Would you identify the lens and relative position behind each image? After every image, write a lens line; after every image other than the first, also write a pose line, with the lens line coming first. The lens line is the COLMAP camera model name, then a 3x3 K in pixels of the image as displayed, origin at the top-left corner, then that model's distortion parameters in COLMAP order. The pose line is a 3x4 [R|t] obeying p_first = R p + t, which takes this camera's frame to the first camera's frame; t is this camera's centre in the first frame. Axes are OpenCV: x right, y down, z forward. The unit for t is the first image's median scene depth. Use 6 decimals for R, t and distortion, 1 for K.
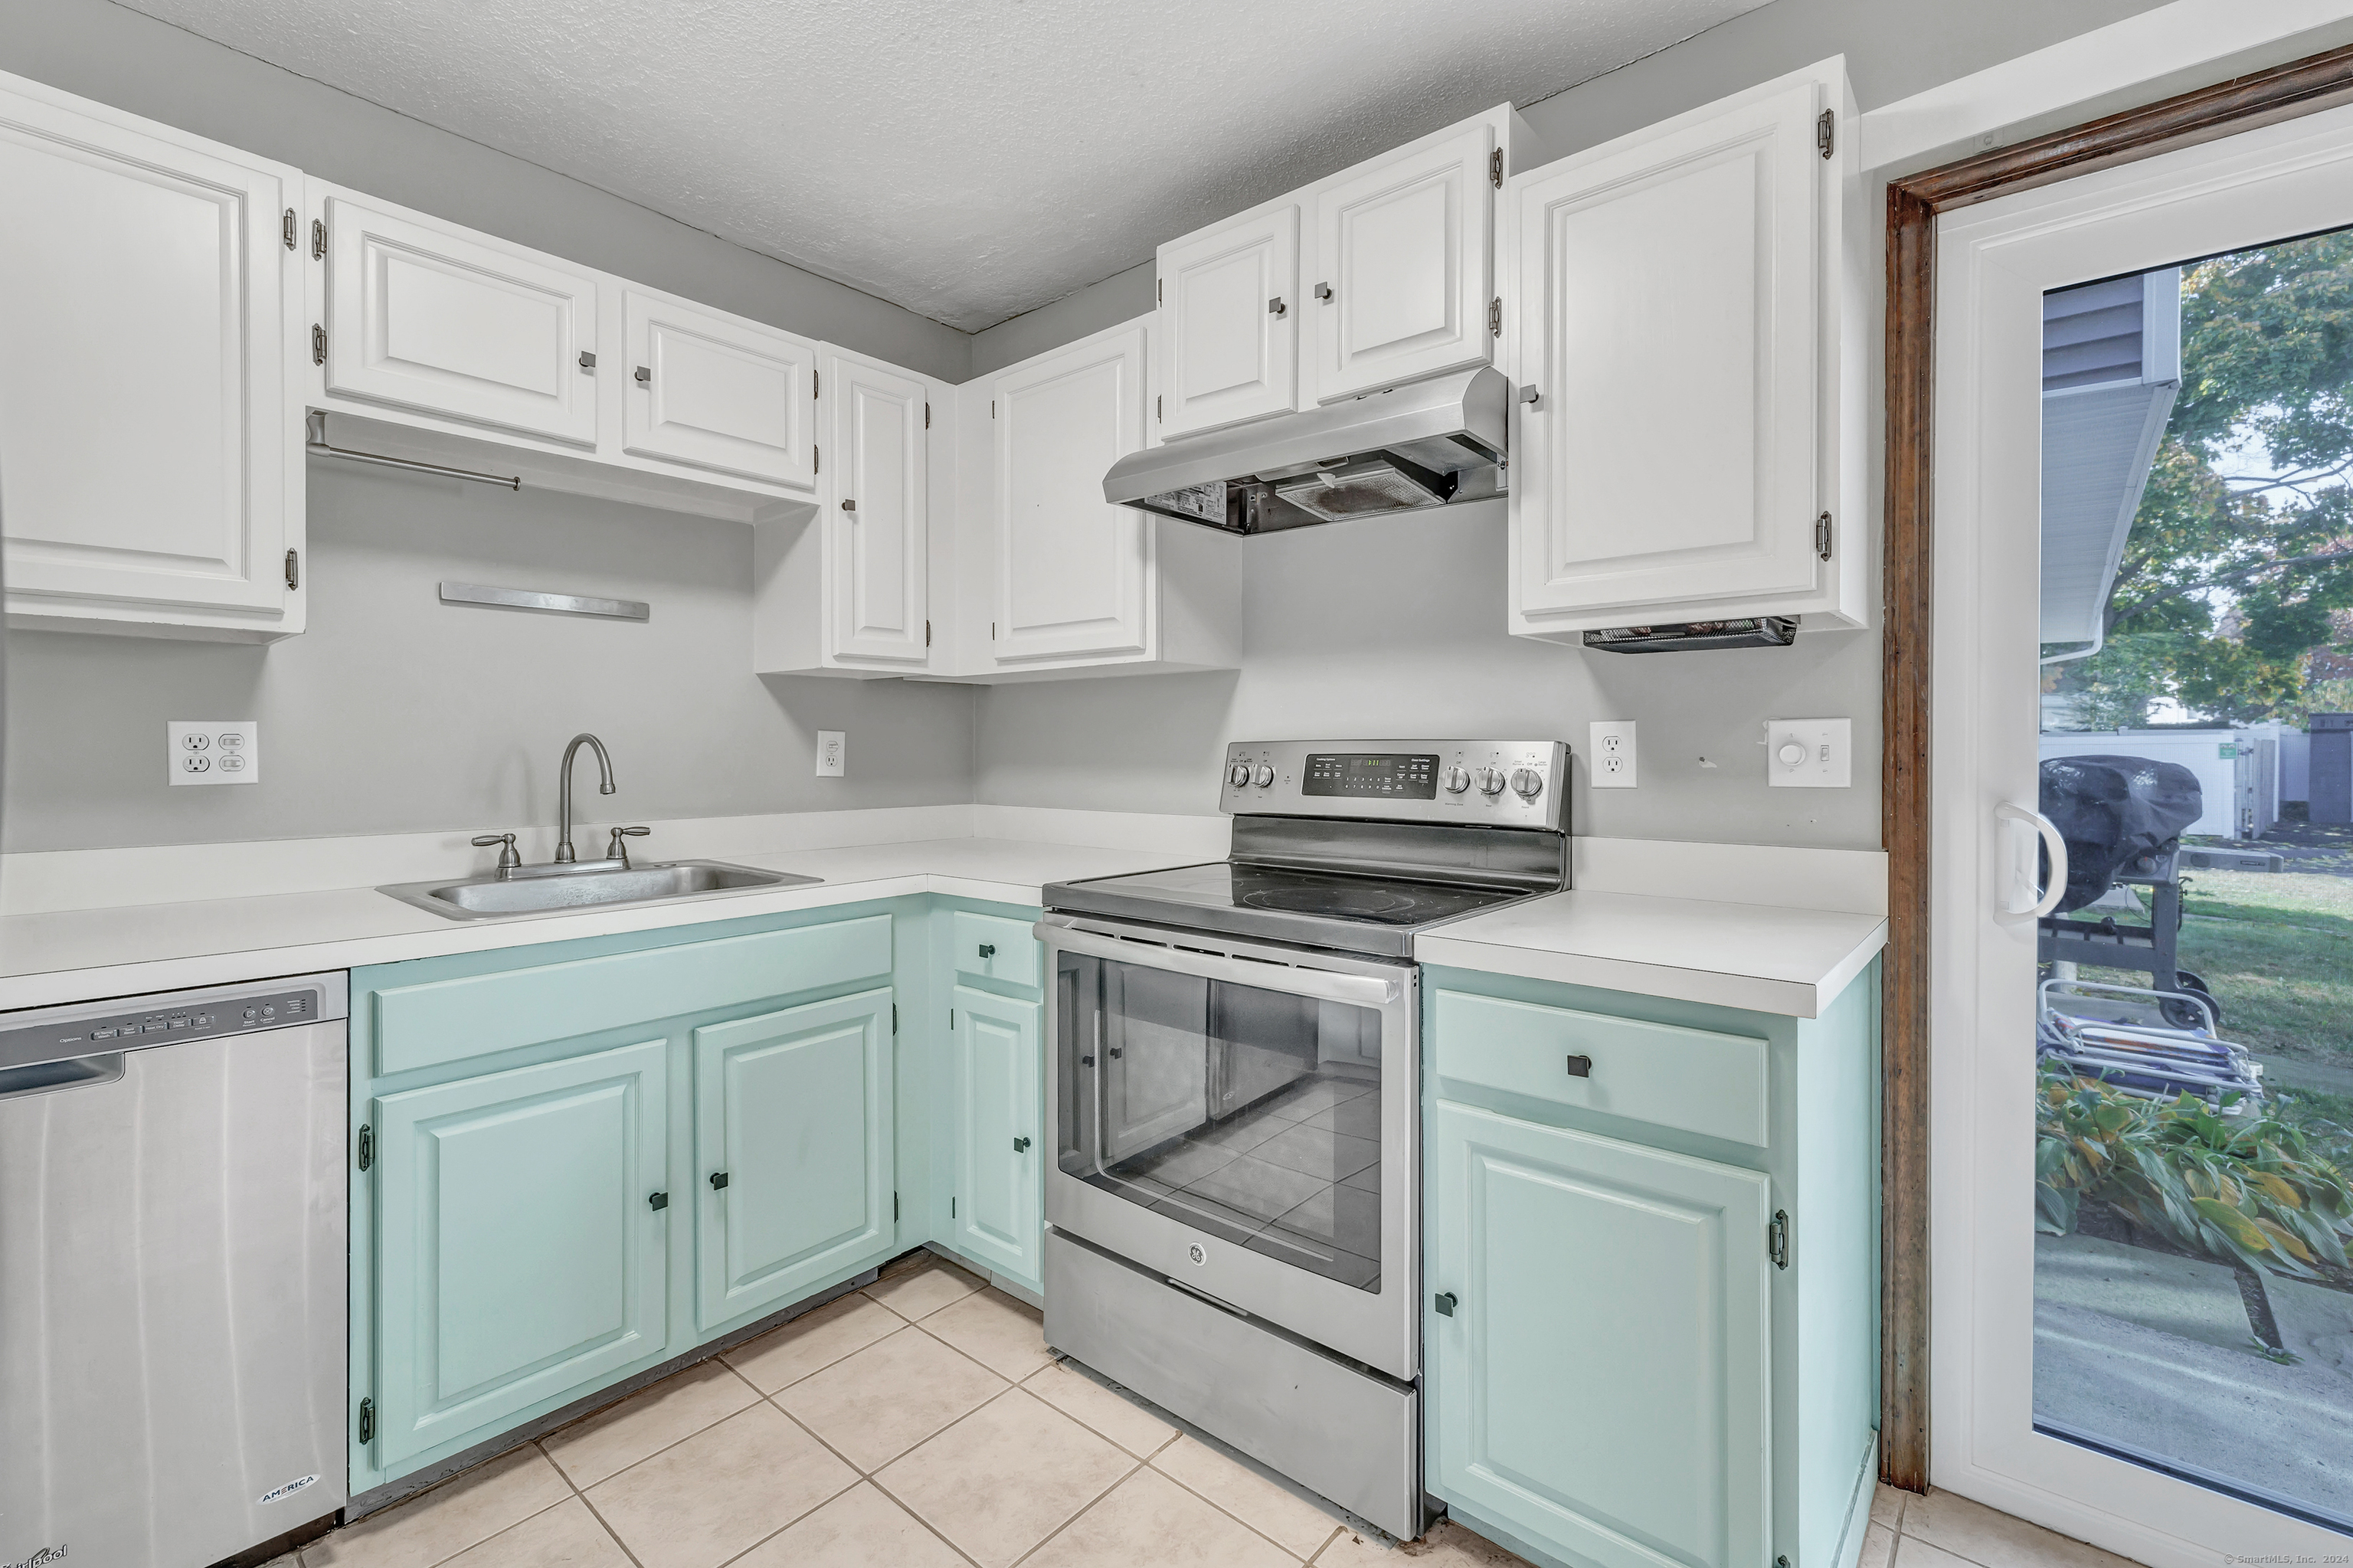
lens RADIAL K [[1037.6, 0, 1154.0], [0, 1037.6, 754.6], [0, 0, 1]] dist [0.015156, 0.000555]
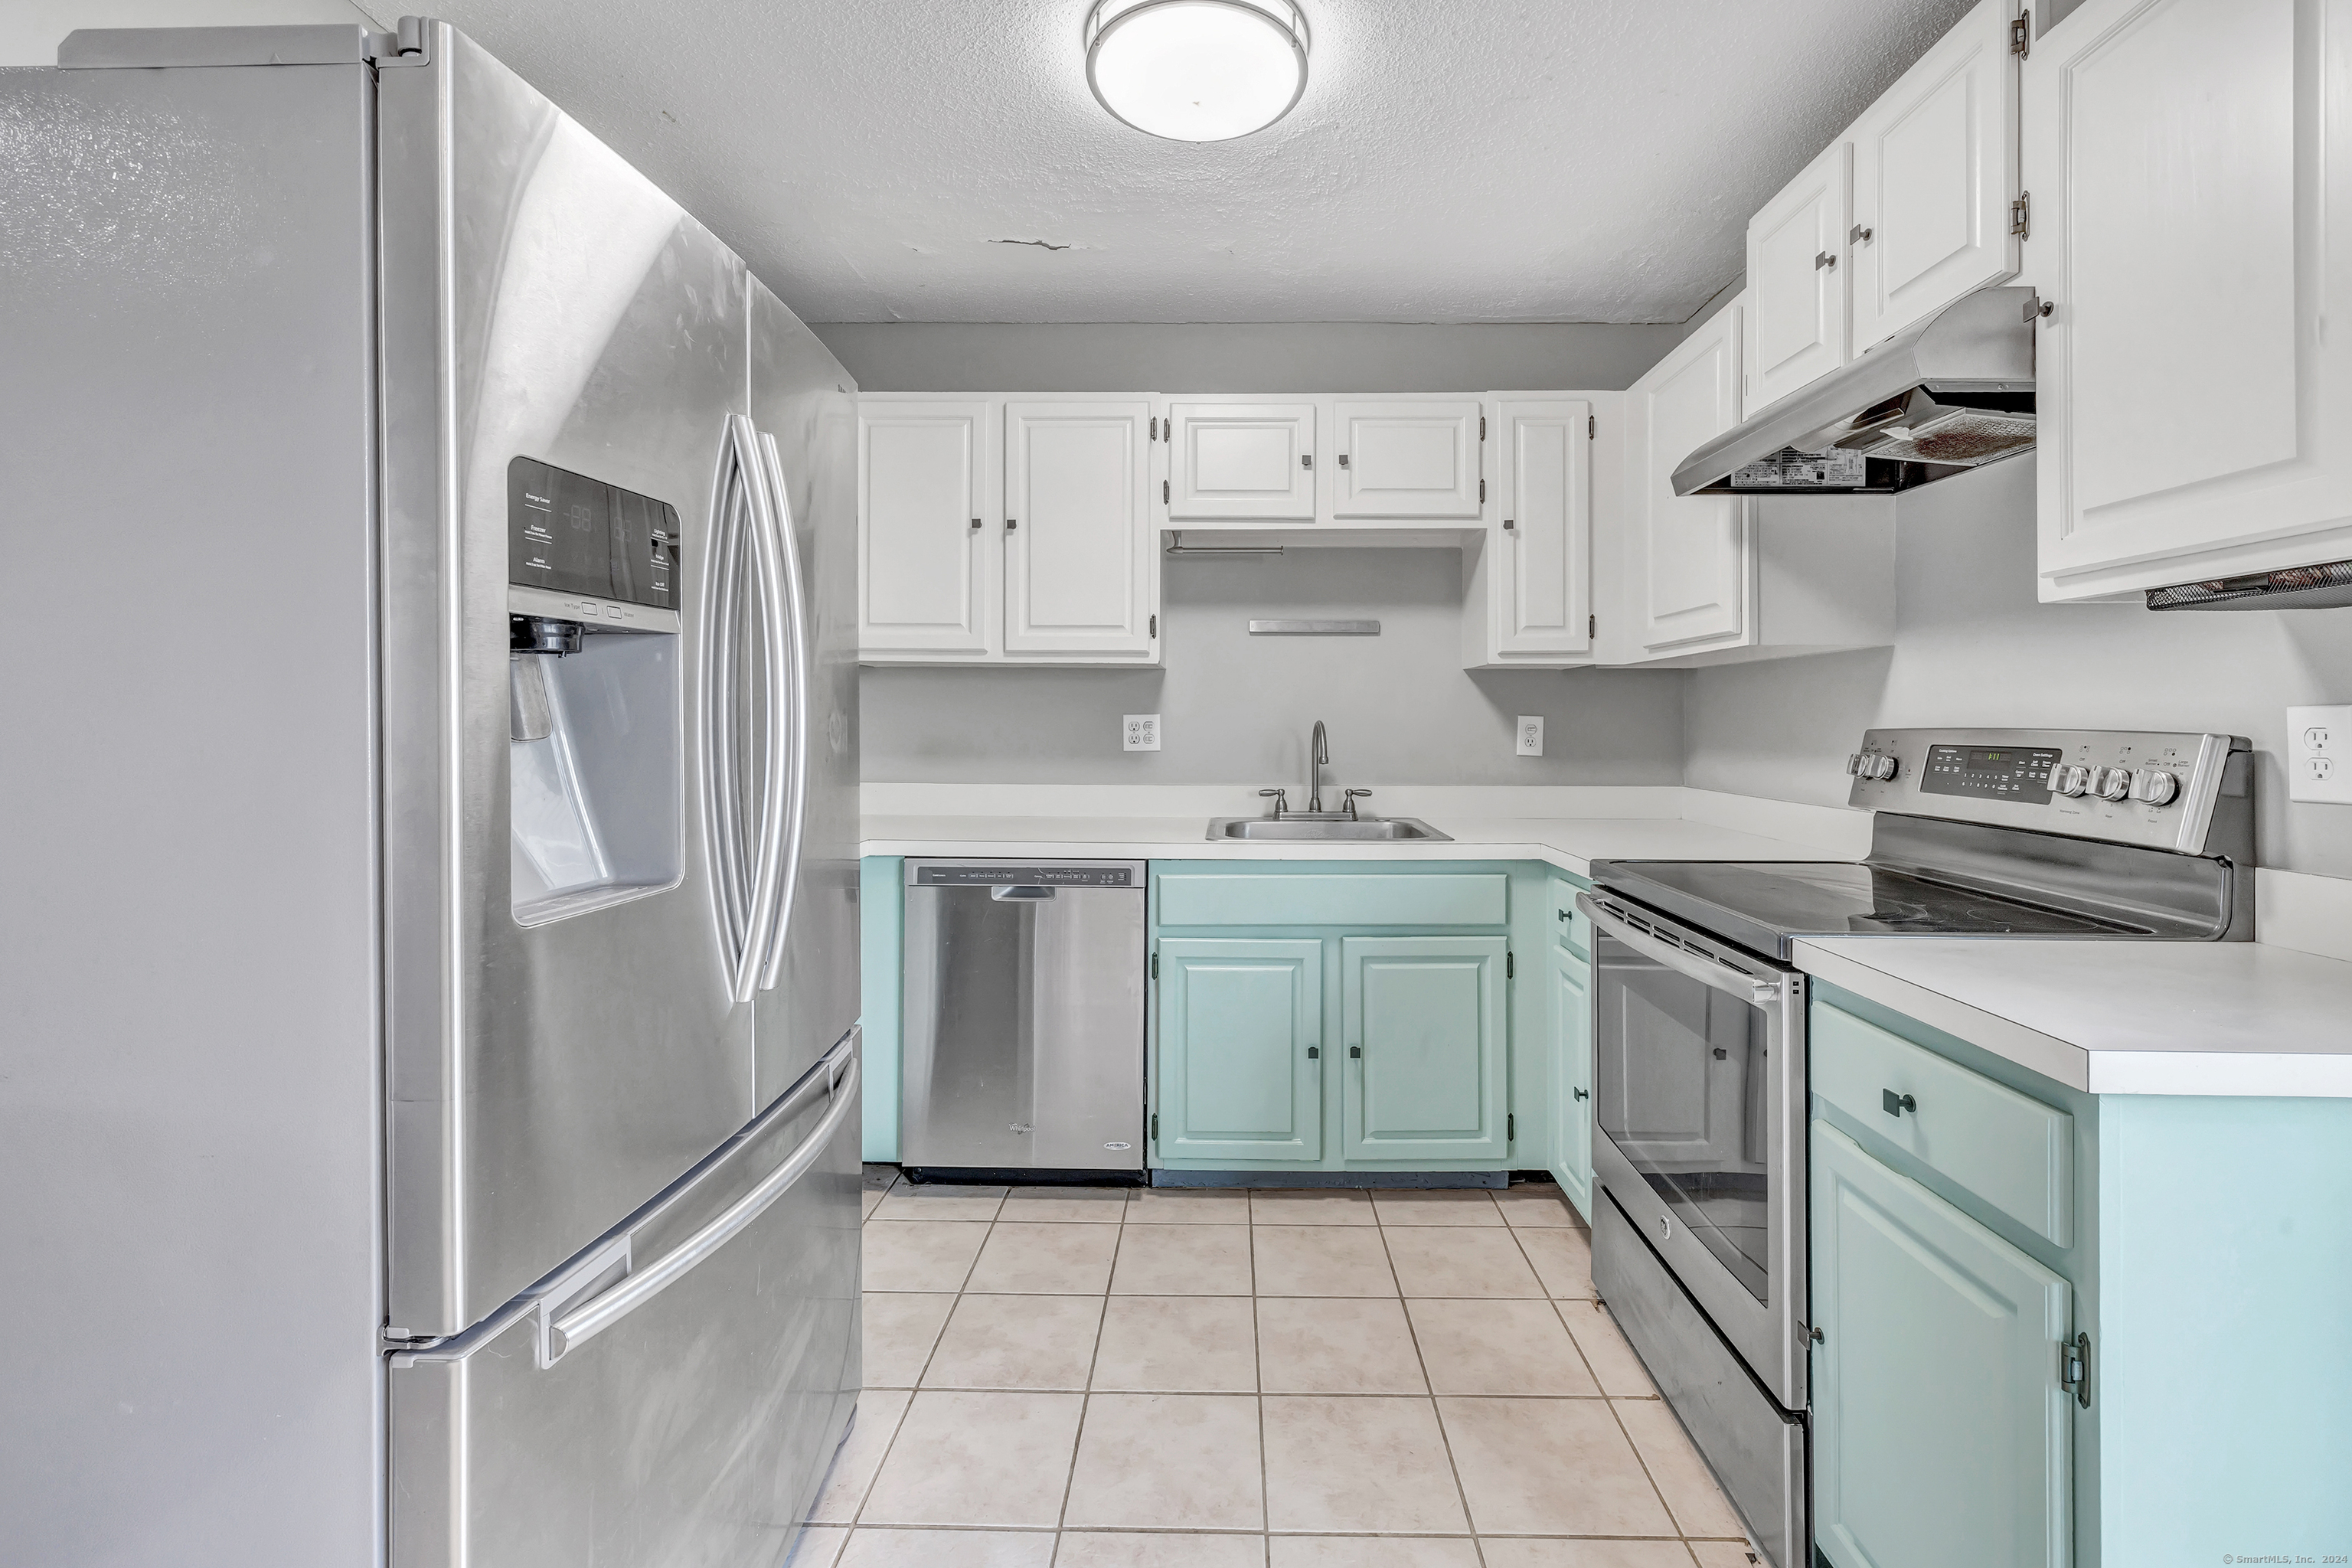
lens RADIAL K [[1037.6, 0, 1186.2], [0, 1037.6, 718.4], [0, 0, 1]] dist [0.016865, 0.000378]
pose [[0.631547, -0.002012, -0.775335, 0.475831], [-0.005516, 0.999960, -0.007087, -0.013634], [0.775318, 0.008753, 0.631510, -0.024197]]
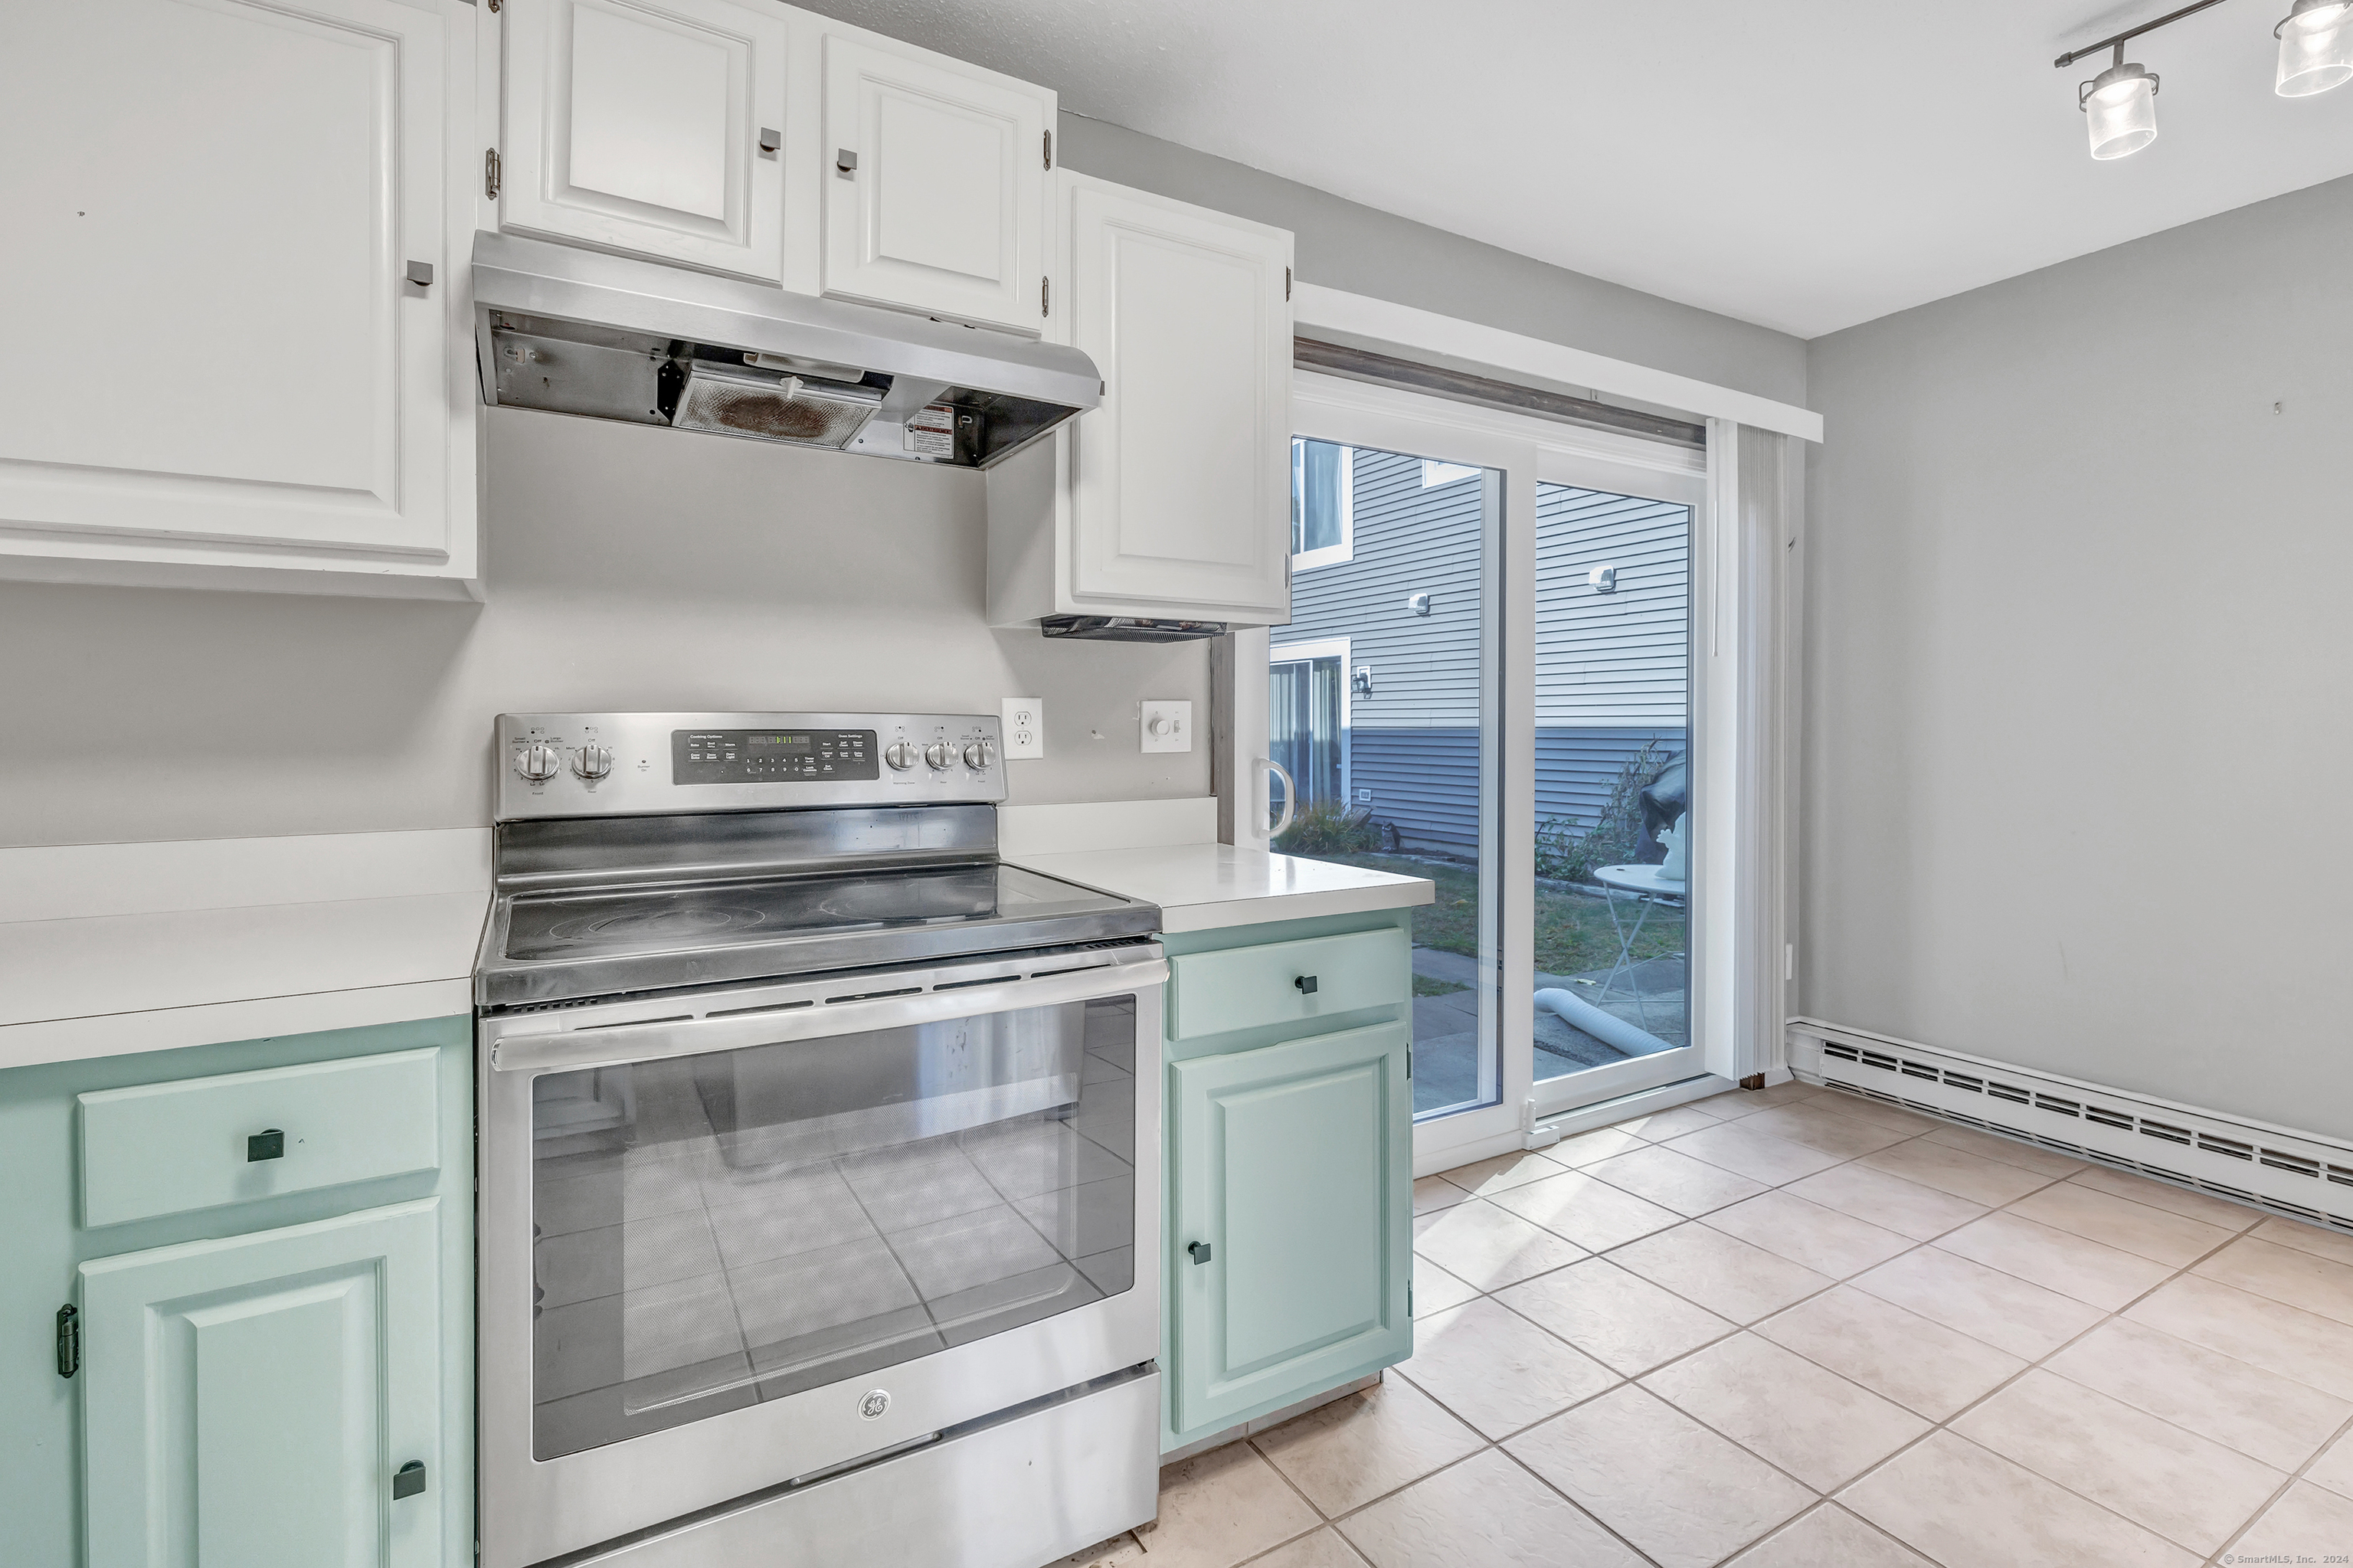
lens RADIAL K [[1008.3, 0, 1166.2], [0, 1008.3, 729.6], [0, 0, 1]] dist [0.001609, 0.000198]
pose [[0.349582, -0.004634, 0.936894, -0.458946], [0.004678, 0.999984, 0.003200, -0.001576], [-0.936894, 0.003265, 0.349598, 0.458912]]
